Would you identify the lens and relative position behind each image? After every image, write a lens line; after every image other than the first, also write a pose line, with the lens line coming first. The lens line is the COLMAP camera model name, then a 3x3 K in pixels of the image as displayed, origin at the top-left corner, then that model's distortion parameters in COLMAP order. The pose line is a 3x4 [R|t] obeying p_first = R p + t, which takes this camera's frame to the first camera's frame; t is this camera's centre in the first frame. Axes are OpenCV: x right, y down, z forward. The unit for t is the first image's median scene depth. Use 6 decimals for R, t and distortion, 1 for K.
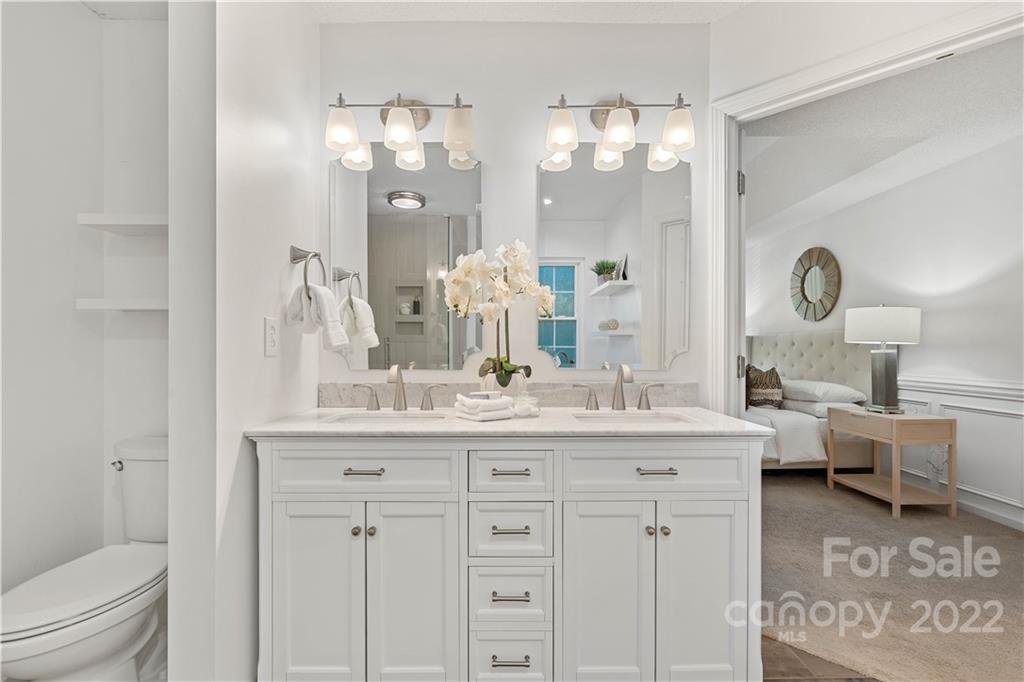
lens RADIAL K [[462.1, 0, 512.0], [0, 462.1, 341.0], [0, 0, 1]] dist [-0.000157, 0.000168]
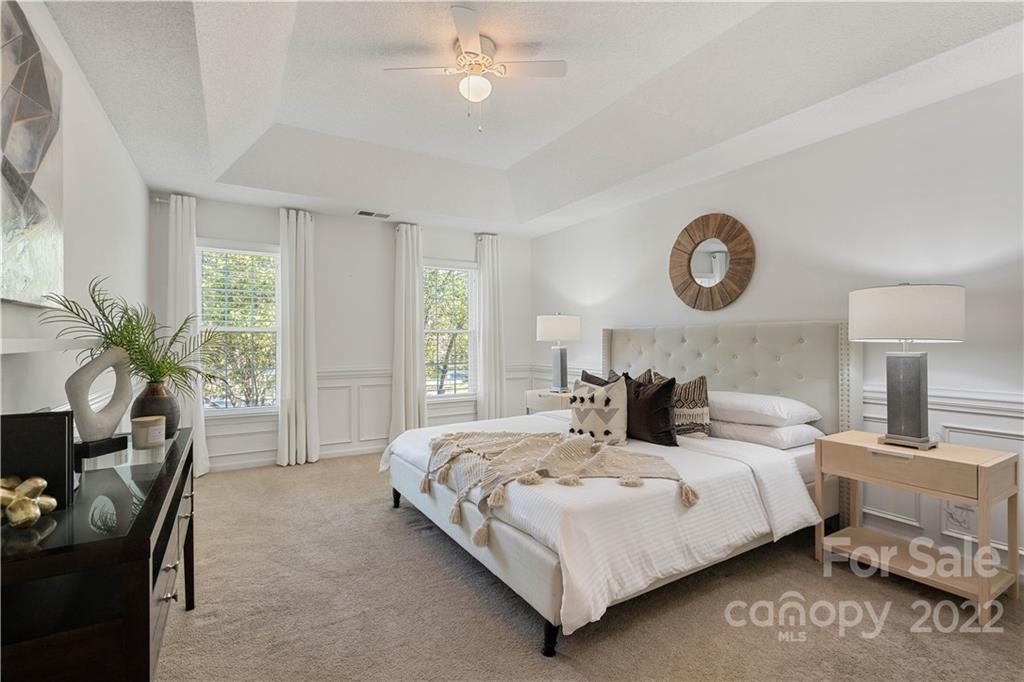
lens RADIAL K [[462.1, 0, 512.0], [0, 462.1, 341.0], [0, 0, 1]] dist [-0.000157, 0.000168]
pose [[0.858157, 0.003110, 0.513378, -0.019227], [-0.010884, 0.999867, 0.012137, 0.001422], [-0.513272, -0.016003, 0.858077, 0.565383]]
